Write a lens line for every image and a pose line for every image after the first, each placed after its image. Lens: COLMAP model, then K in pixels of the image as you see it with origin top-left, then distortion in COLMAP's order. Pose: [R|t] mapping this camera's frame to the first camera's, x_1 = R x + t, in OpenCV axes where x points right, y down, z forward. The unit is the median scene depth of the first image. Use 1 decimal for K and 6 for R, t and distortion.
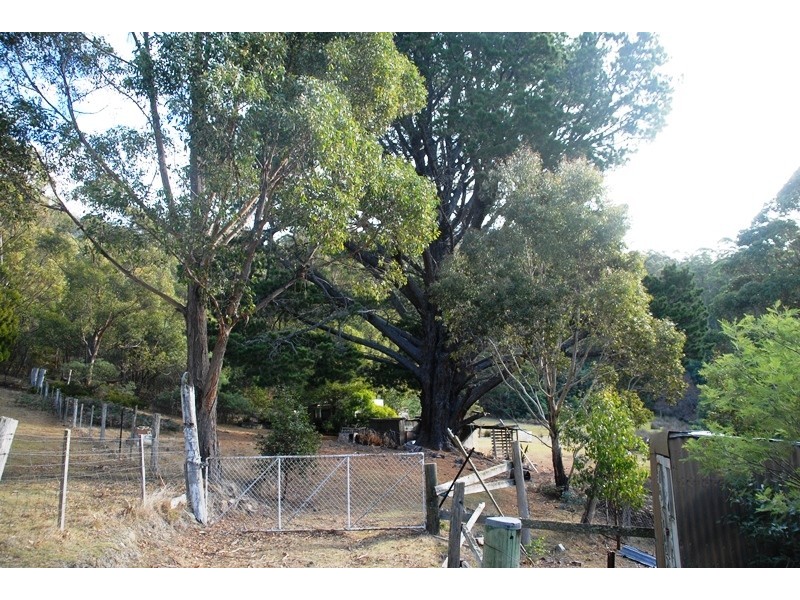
lens RADIAL K [[632.9, 0, 391.3], [0, 632.9, 299.7], [0, 0, 1]] dist [-0.167266, 0.164097]
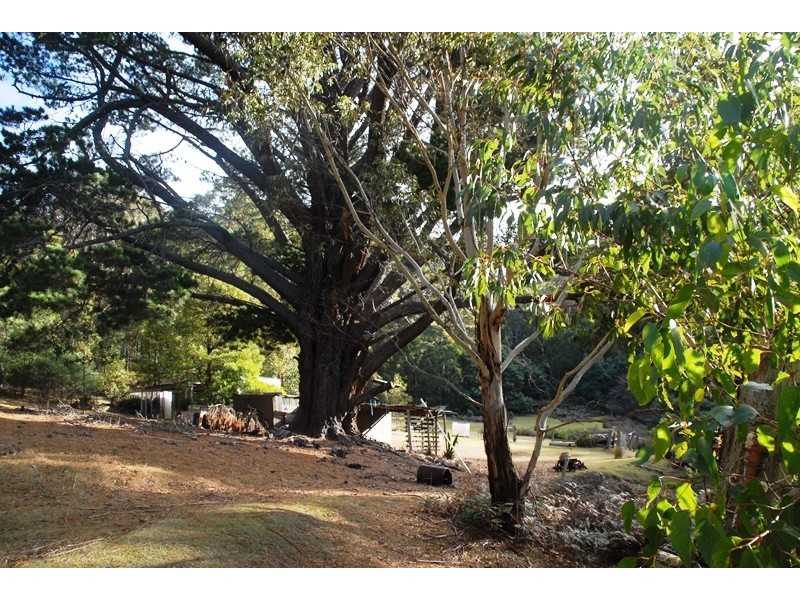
lens RADIAL K [[632.9, 0, 391.3], [0, 632.9, 299.7], [0, 0, 1]] dist [-0.167266, 0.164097]
pose [[0.996392, 0.020707, 0.082310, 0.087207], [-0.020263, 0.999775, -0.006225, 0.092050], [-0.082420, 0.004535, 0.996587, 0.317813]]
